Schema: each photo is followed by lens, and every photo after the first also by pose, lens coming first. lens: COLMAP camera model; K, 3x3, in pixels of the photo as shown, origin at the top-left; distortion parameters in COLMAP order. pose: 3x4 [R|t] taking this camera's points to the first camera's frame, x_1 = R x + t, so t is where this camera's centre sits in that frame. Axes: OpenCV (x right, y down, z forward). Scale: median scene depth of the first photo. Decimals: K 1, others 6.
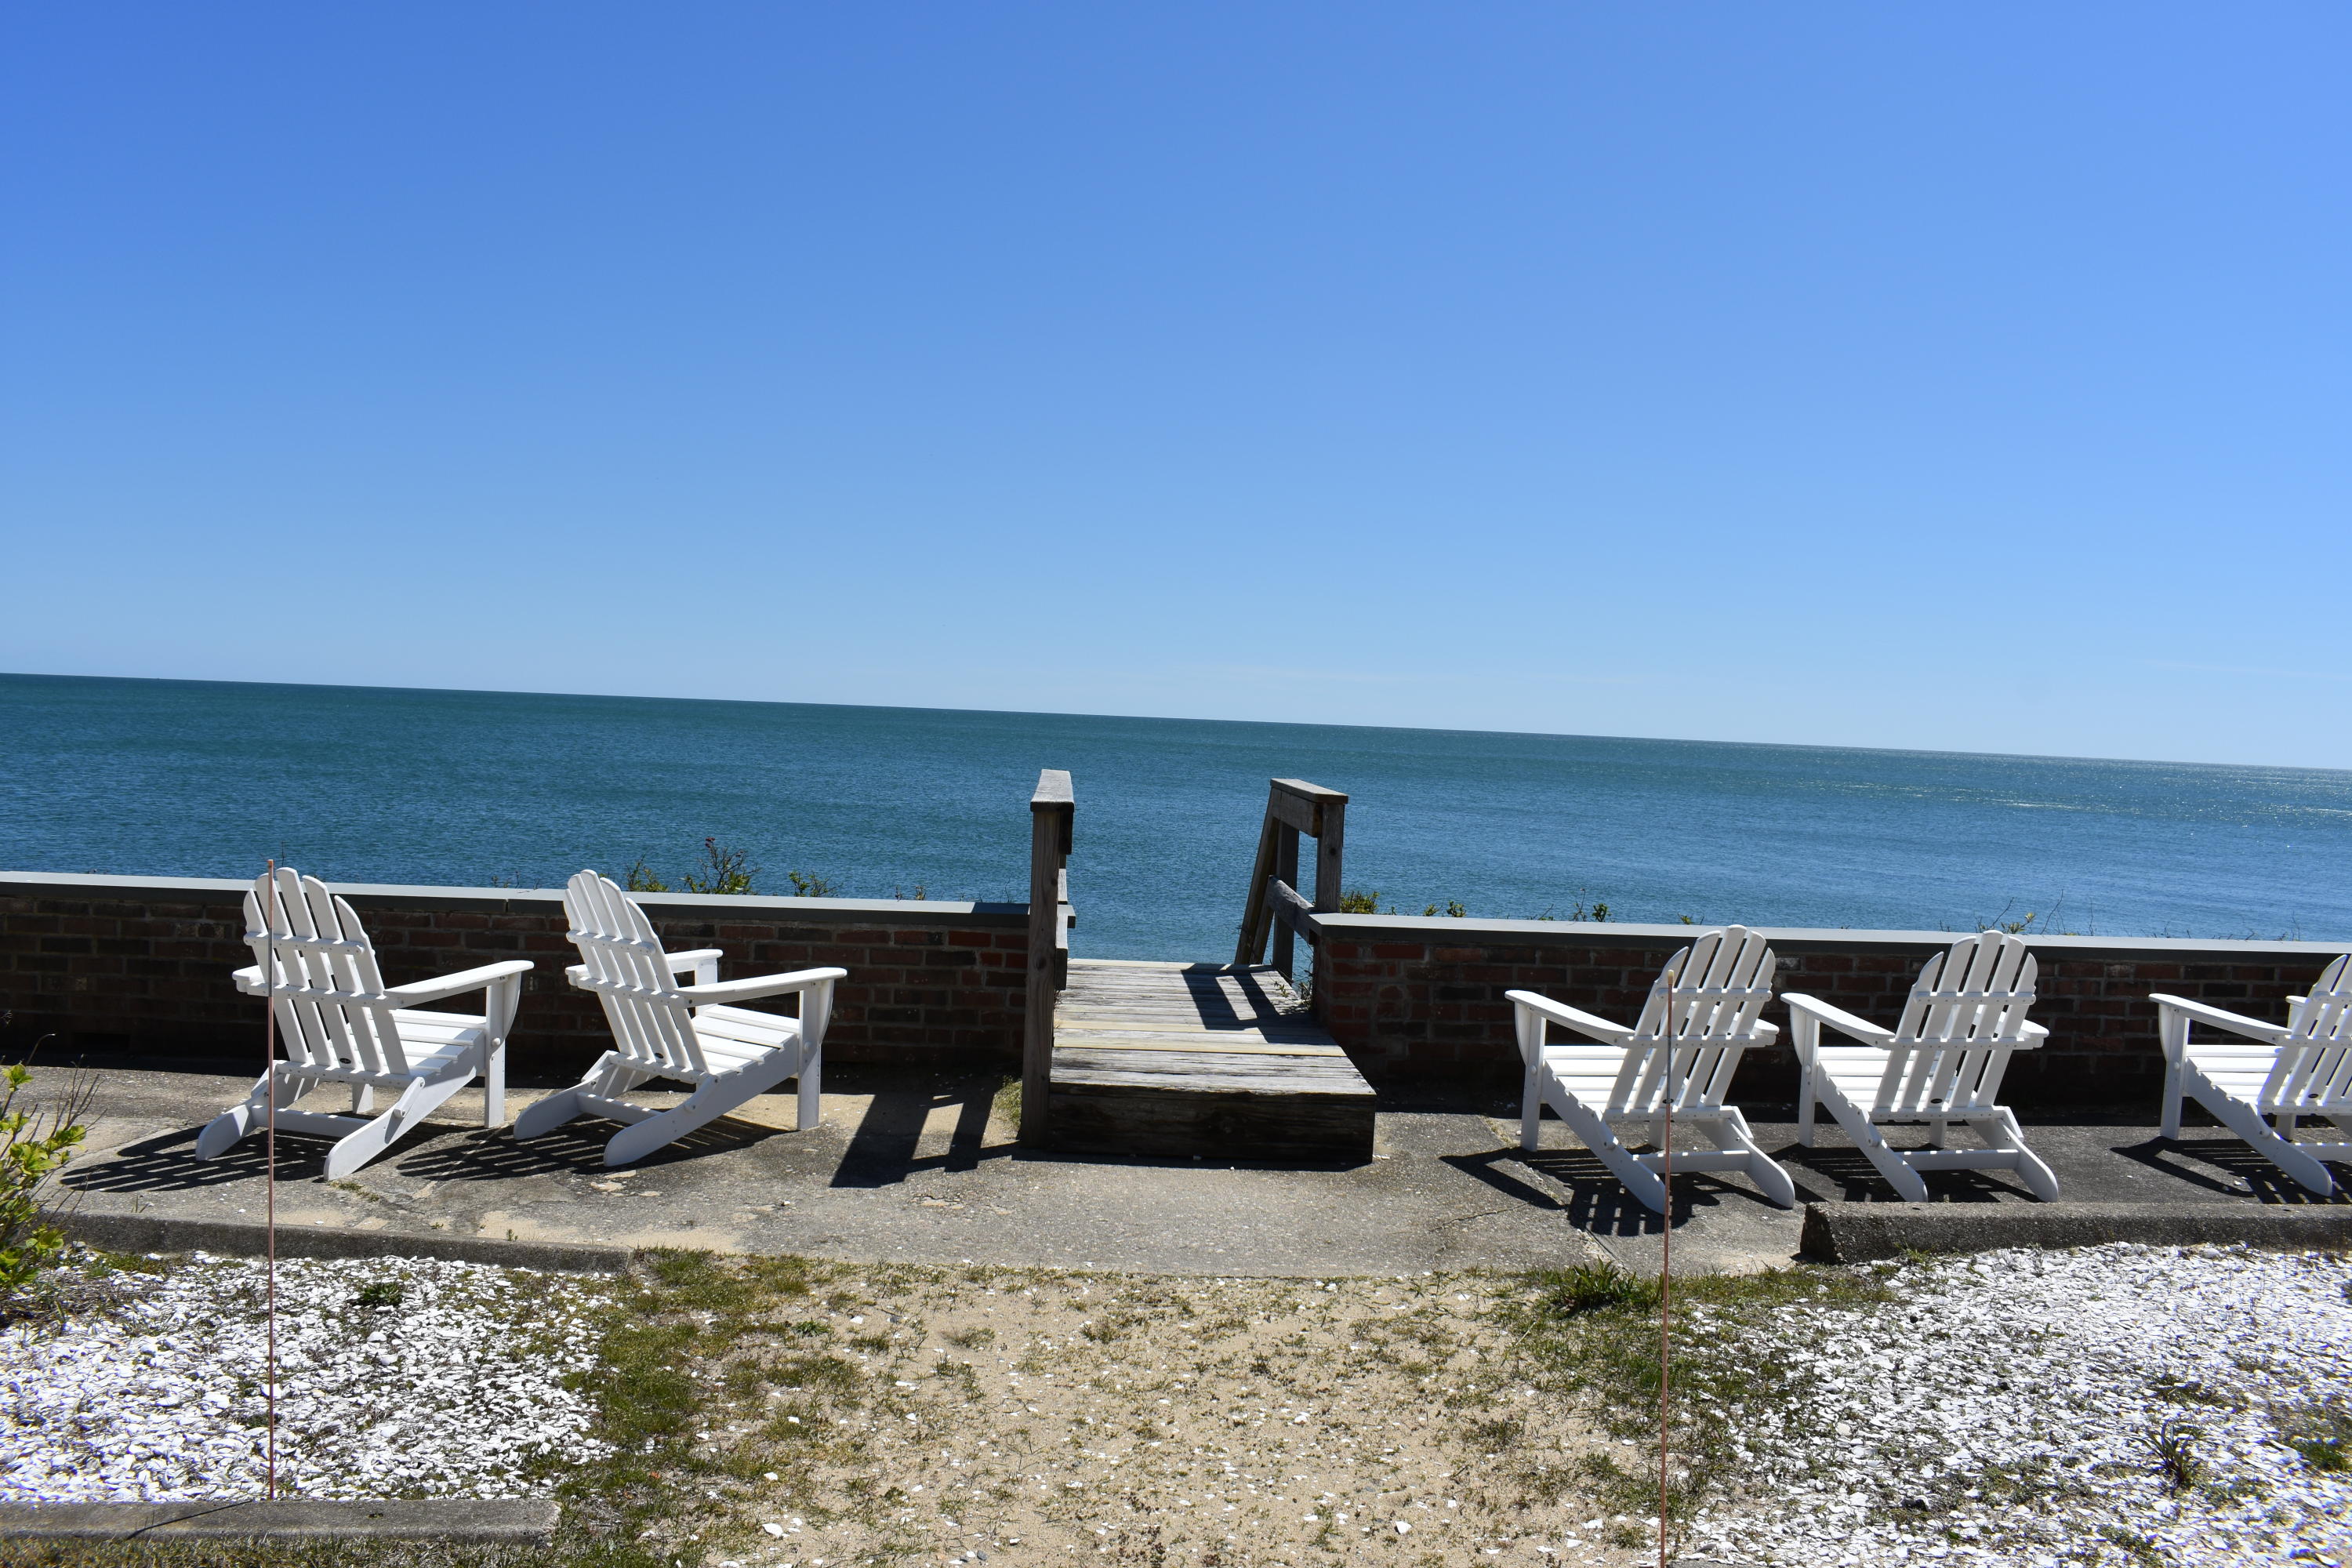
lens RADIAL K [[1841.4, 0, 1170.3], [0, 1841.4, 777.1], [0, 0, 1]] dist [-0.096964, 0.017335]
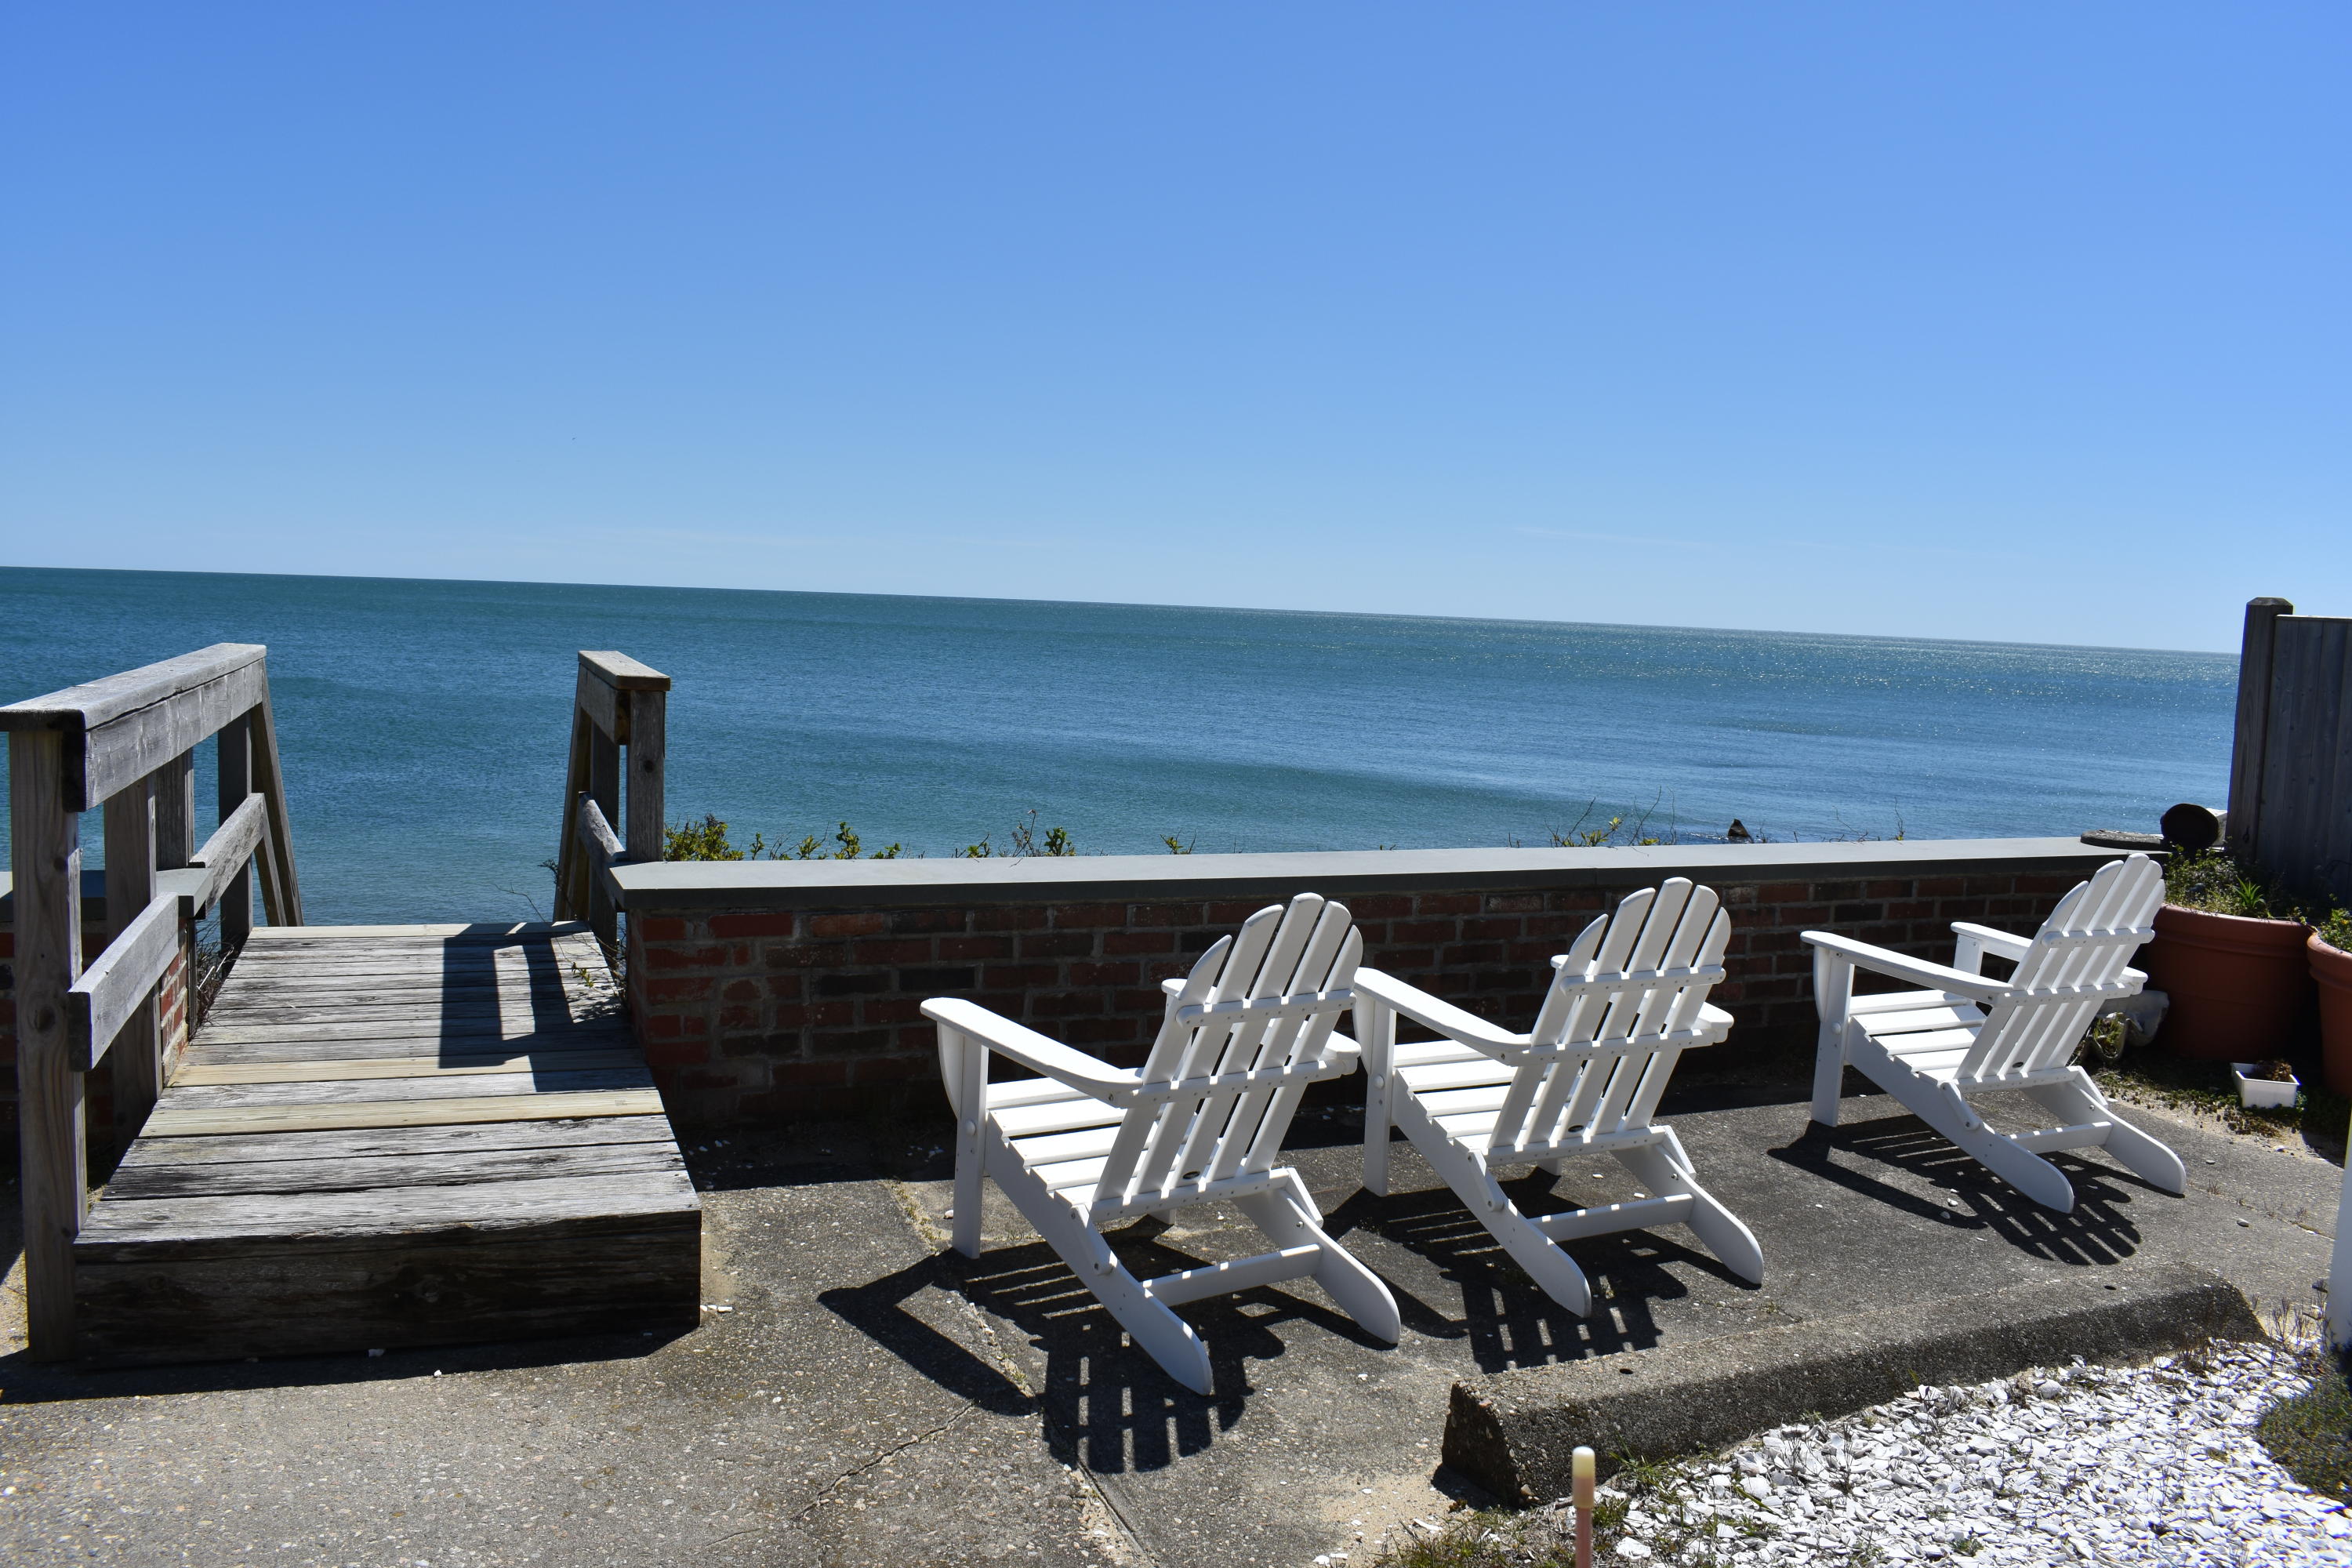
lens RADIAL K [[1841.4, 0, 1166.1], [0, 1841.4, 788.4], [0, 0, 1]] dist [-0.096964, 0.017335]
pose [[0.951052, -0.035271, 0.307010, 0.073764], [0.010632, 0.996612, 0.081562, -0.001862], [-0.308847, -0.074305, 0.948205, 0.392004]]
